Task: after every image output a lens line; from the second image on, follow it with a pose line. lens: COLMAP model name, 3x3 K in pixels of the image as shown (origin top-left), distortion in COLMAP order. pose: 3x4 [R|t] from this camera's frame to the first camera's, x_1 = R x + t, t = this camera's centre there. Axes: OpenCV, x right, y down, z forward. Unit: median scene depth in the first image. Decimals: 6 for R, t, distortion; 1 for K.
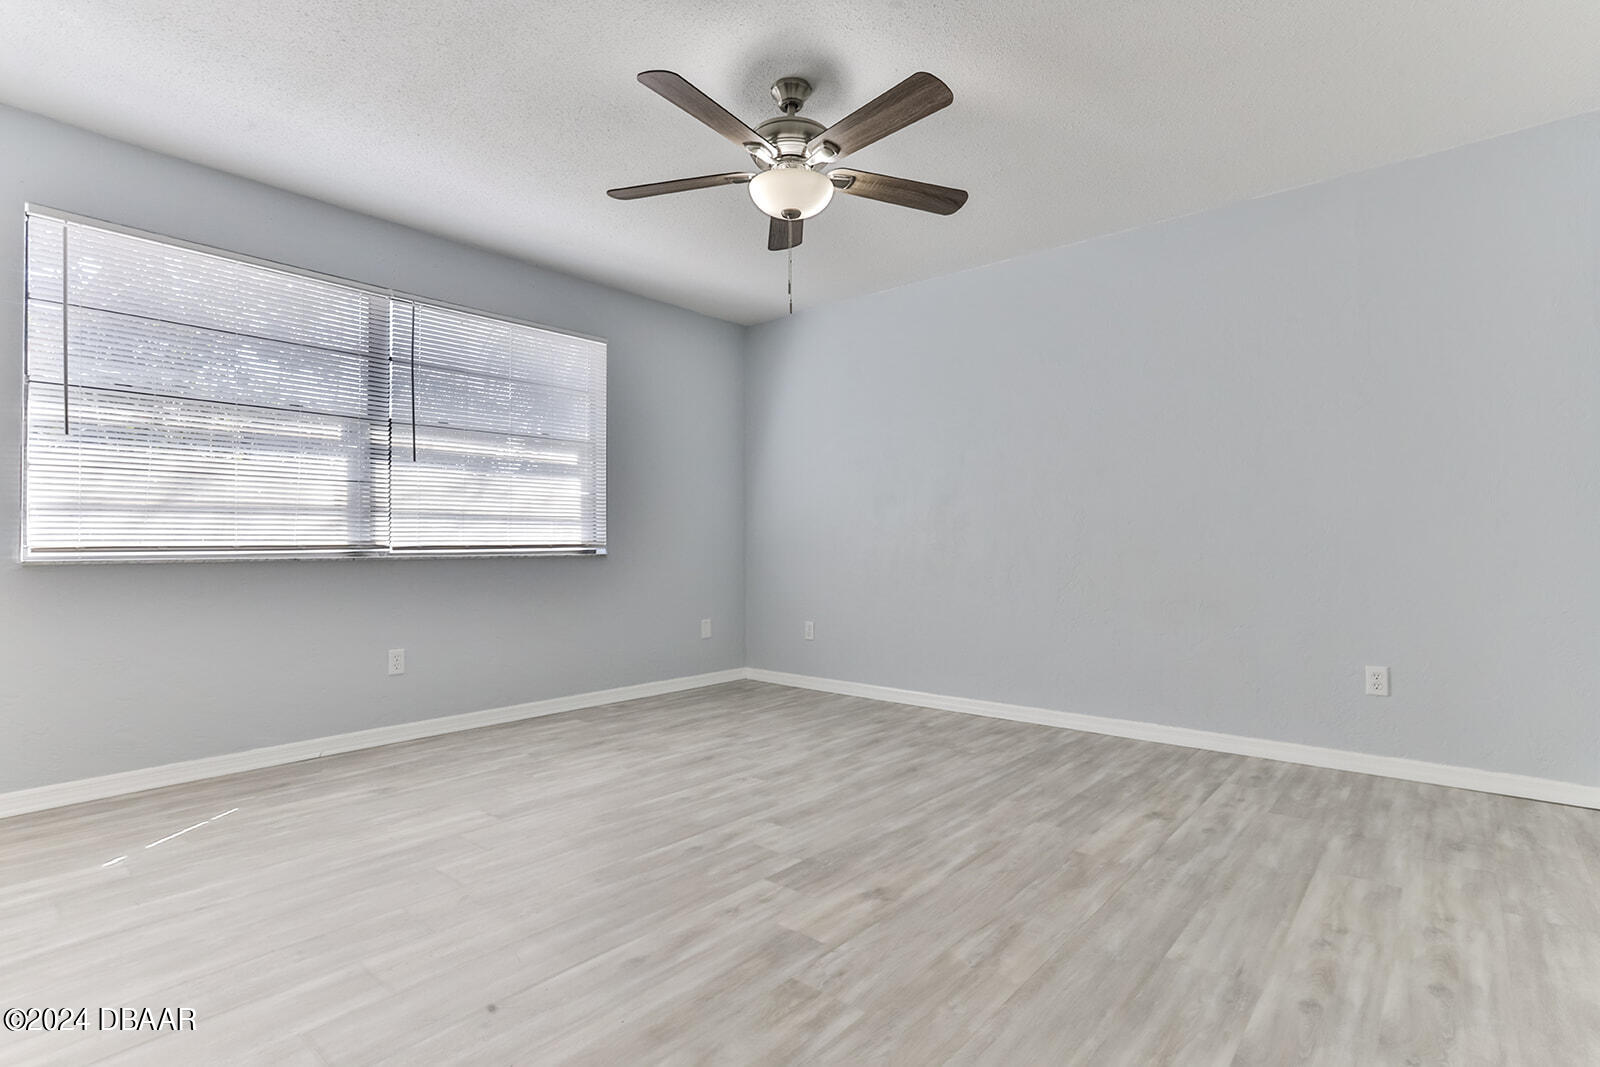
lens RADIAL K [[759.0, 0, 812.9], [0, 759.0, 537.5], [0, 0, 1]] dist [-0.028913, 0.026877]
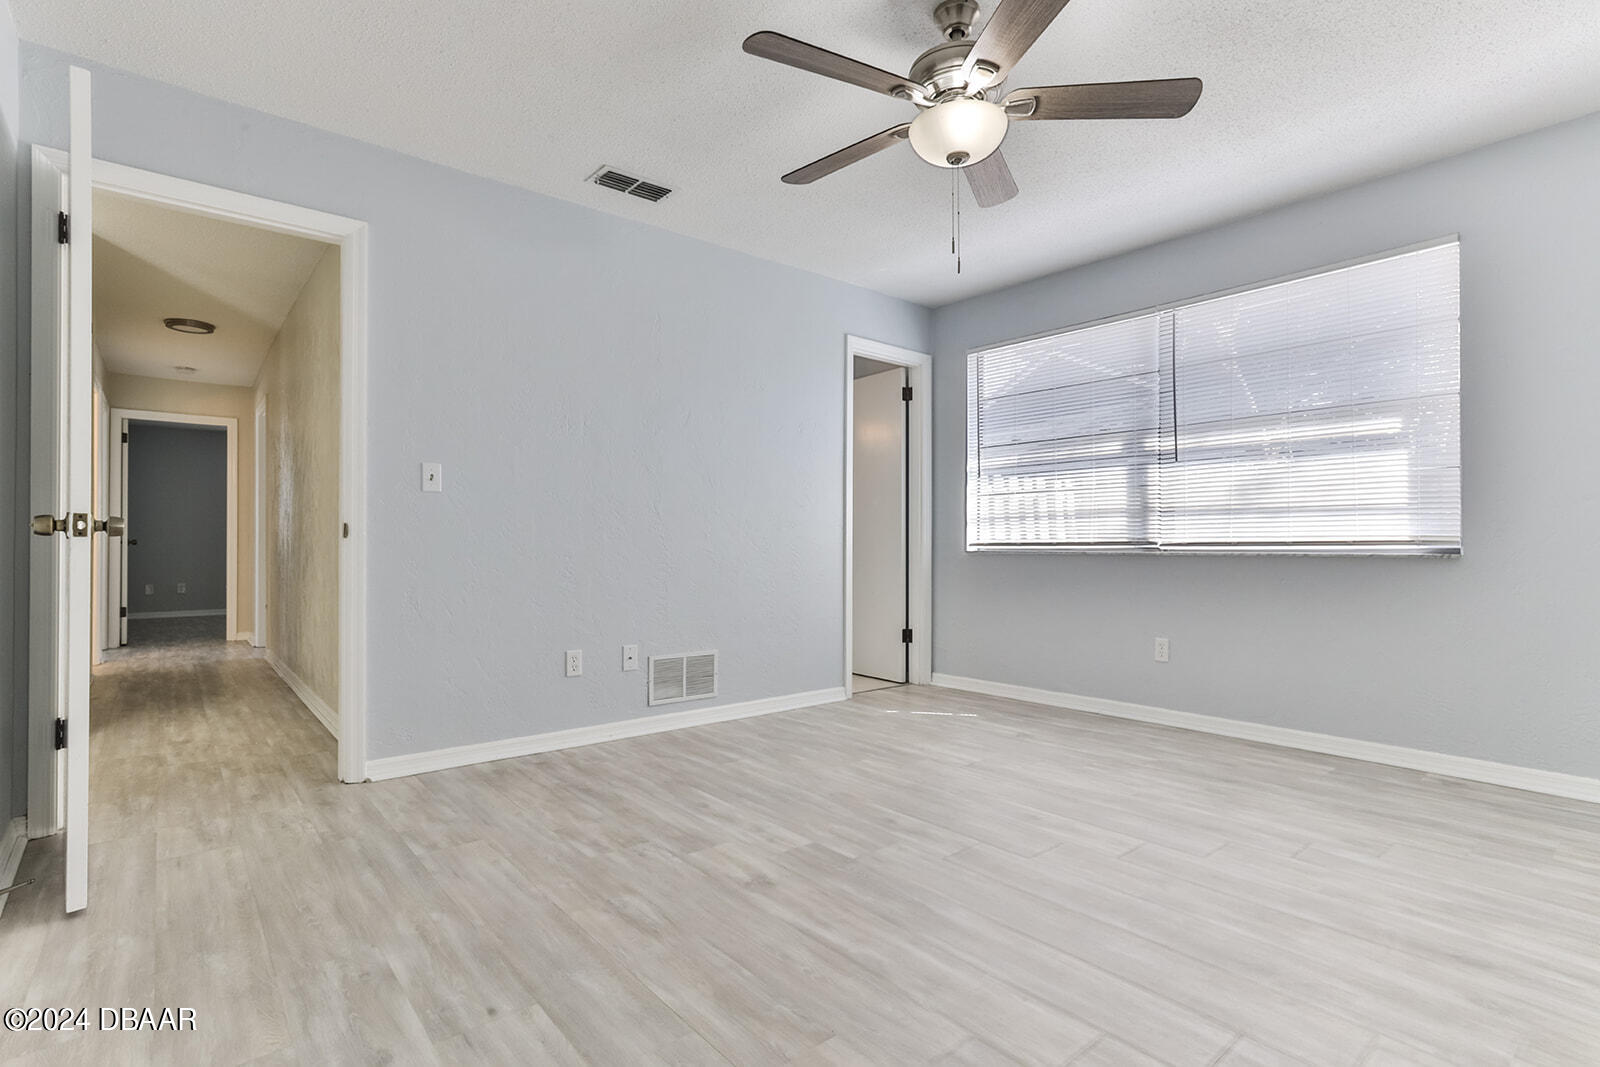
lens RADIAL K [[759.0, 0, 812.9], [0, 759.0, 537.5], [0, 0, 1]] dist [-0.028913, 0.026877]
pose [[-0.141059, -0.005821, -0.989984, 0.994611], [0.012060, 0.999898, -0.007598, 0.010270], [0.989928, -0.013011, -0.140975, 1.106057]]
